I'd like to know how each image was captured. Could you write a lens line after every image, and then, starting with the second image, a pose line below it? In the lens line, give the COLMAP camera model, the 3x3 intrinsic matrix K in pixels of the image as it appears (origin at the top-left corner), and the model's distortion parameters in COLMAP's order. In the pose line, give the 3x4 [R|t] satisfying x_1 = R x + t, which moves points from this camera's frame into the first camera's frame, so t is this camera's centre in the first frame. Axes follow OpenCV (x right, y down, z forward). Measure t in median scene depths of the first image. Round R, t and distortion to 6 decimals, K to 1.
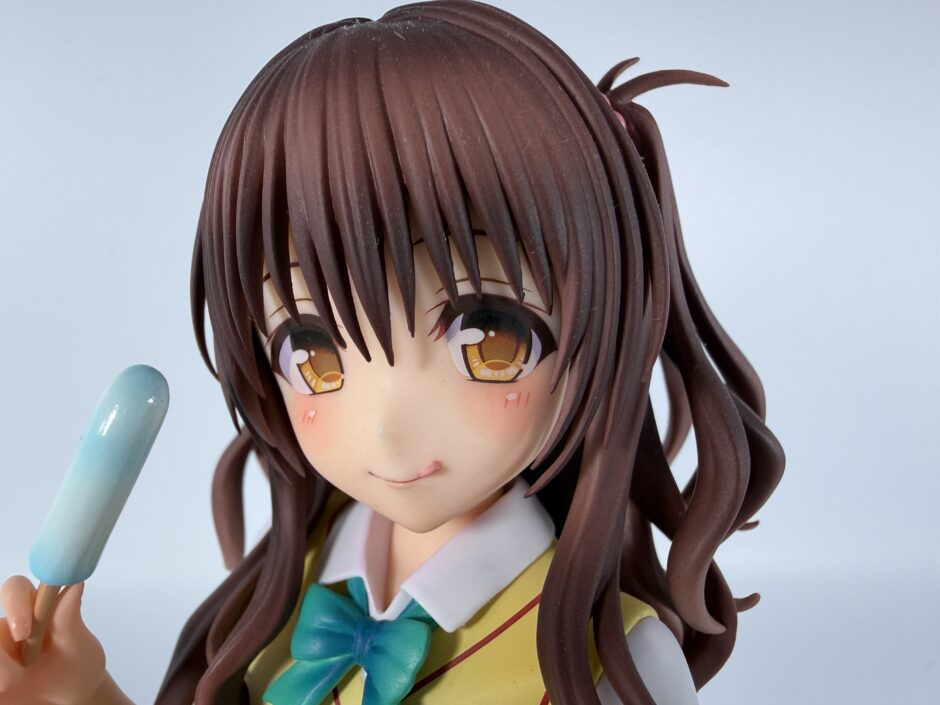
lens RADIAL K [[686.8, 0, 413.1], [0, 686.8, 349.9], [0, 0, 1]] dist [0.002304, -0.001608]
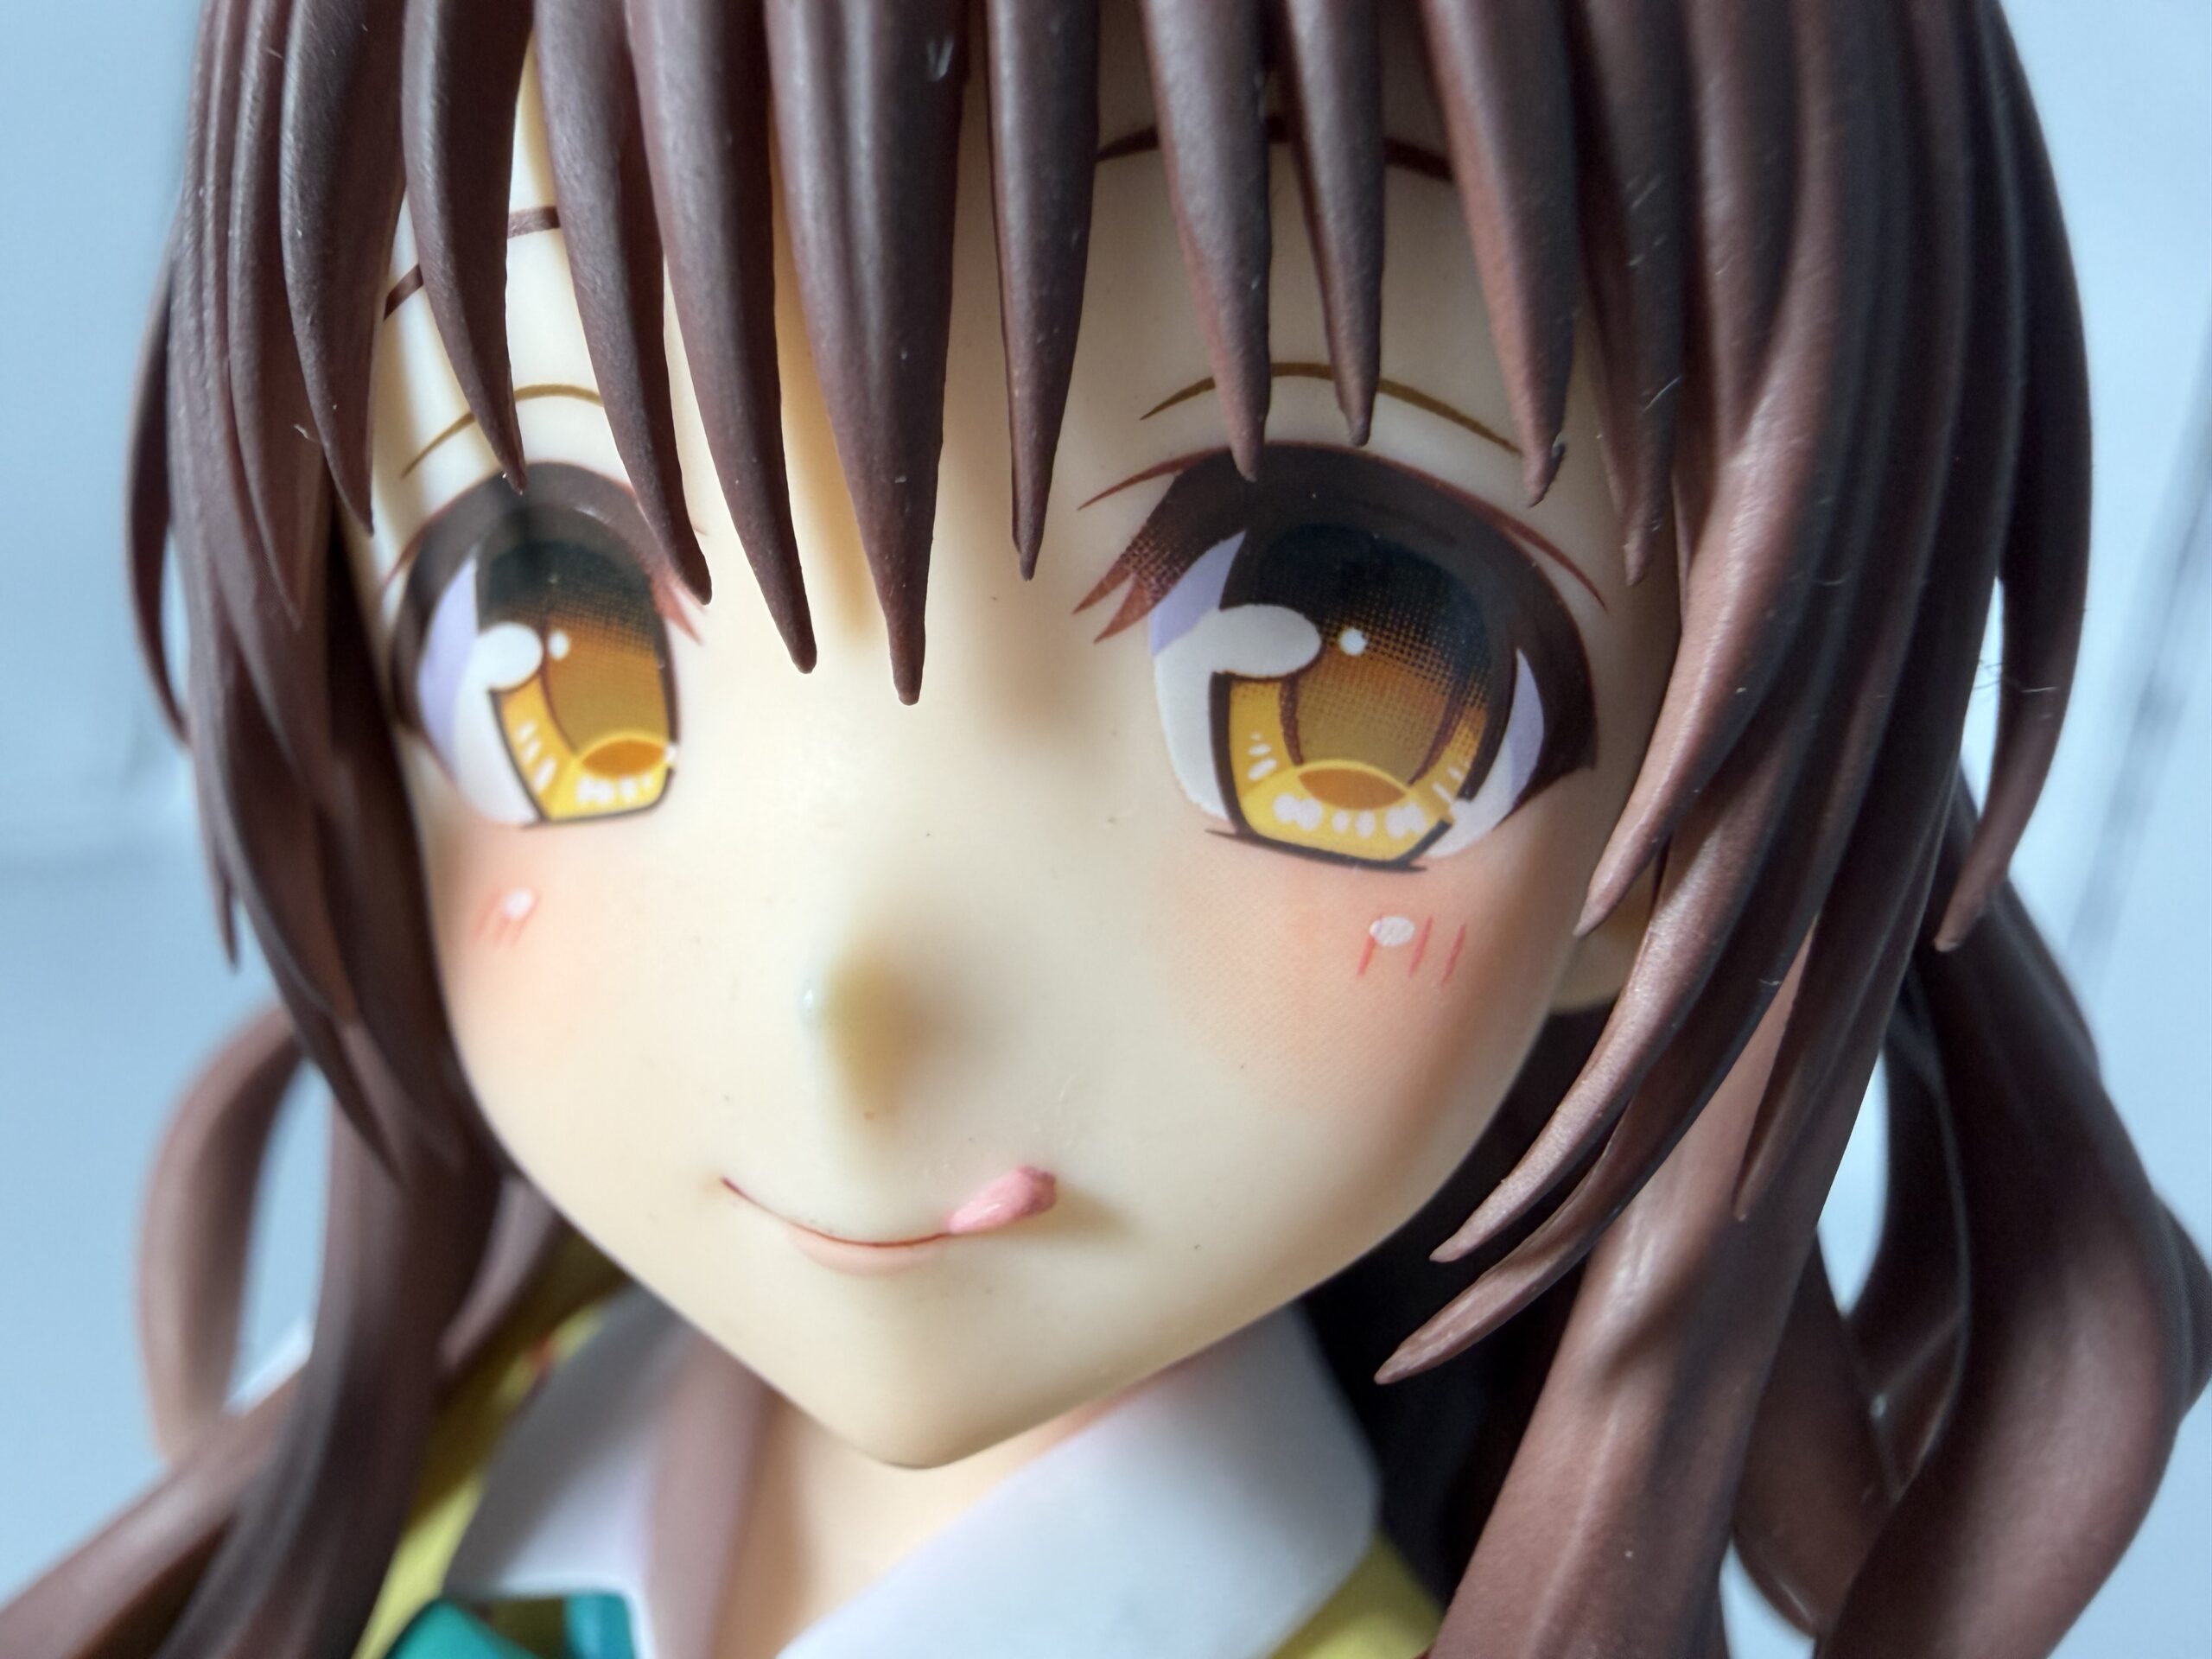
lens RADIAL K [[1616.1, 0, 972.1], [0, 1616.1, 823.5], [0, 0, 1]] dist [0.002304, -0.001608]
pose [[0.987714, 0.142470, 0.064218, -0.034924], [-0.138774, 0.988579, -0.058759, 0.082375], [-0.071856, 0.049125, 0.996204, 0.462430]]
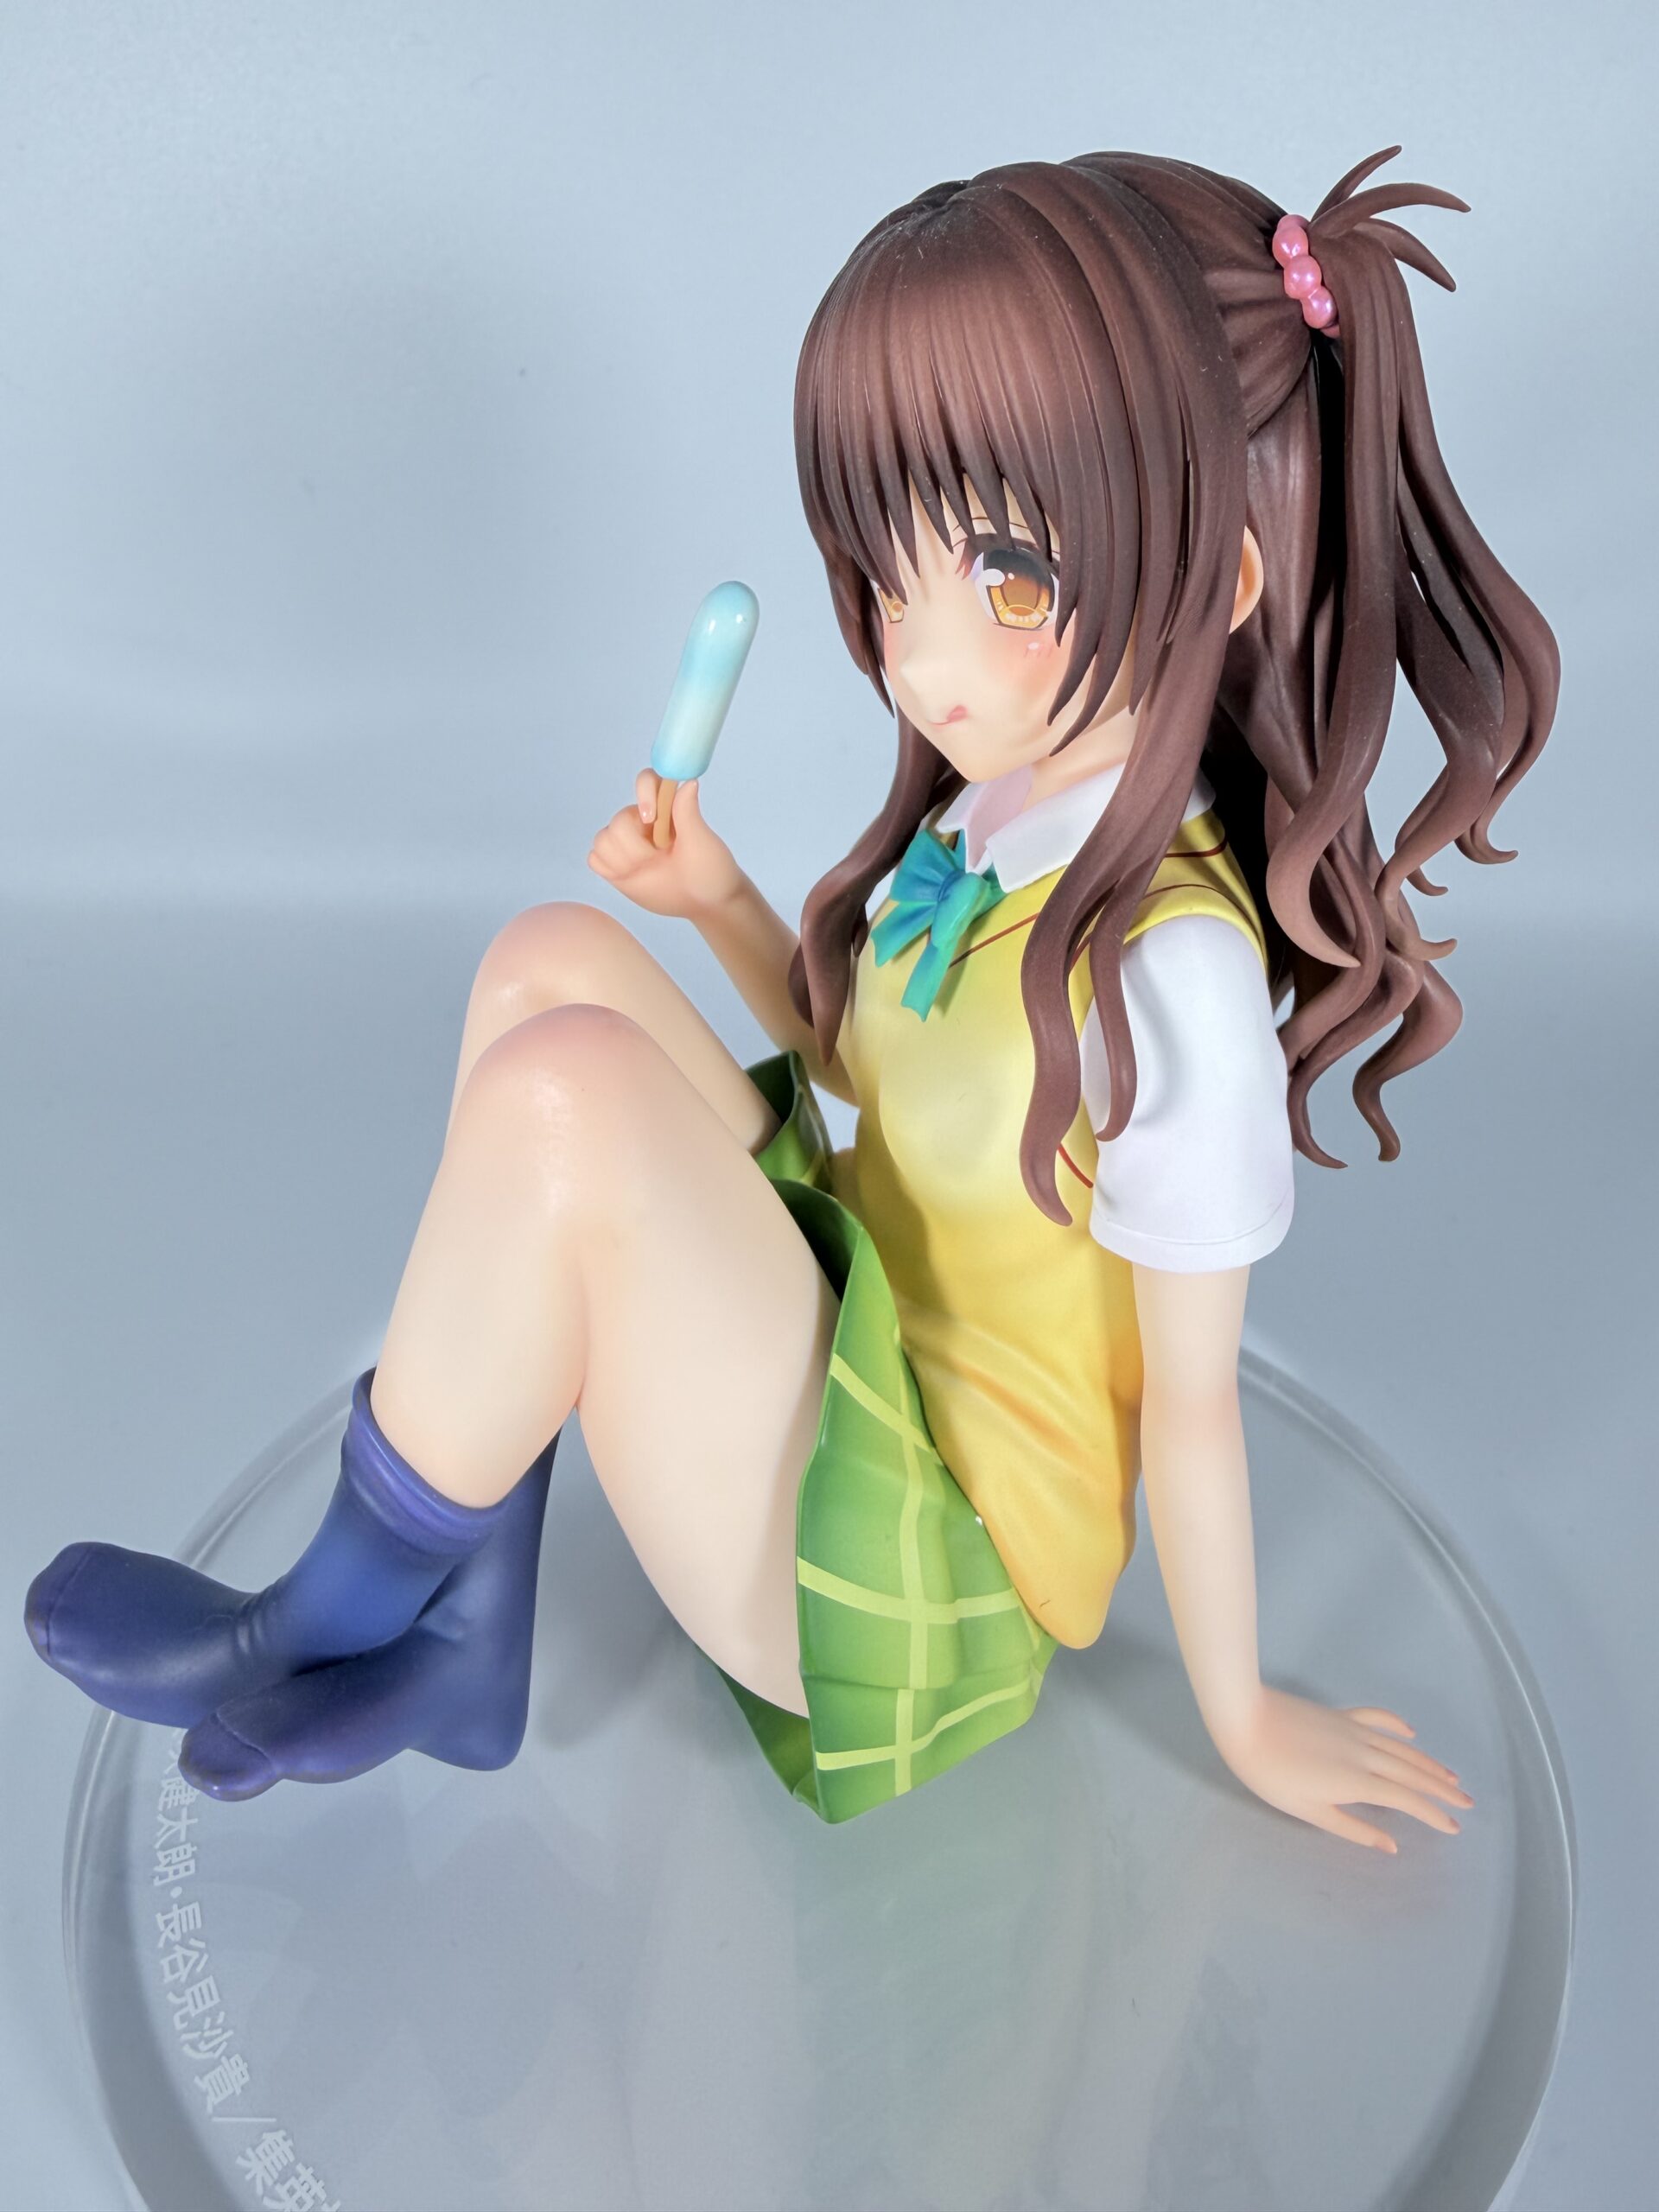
lens RADIAL K [[1598.6, 0, 828.8], [0, 1598.6, 914.1], [0, 0, 1]] dist [0.002055, -0.000870]
pose [[0.794889, 0.188411, -0.576760, 1.224703], [-0.019420, 0.957979, 0.286181, -0.195717], [0.606444, -0.216281, 0.765146, -0.895315]]
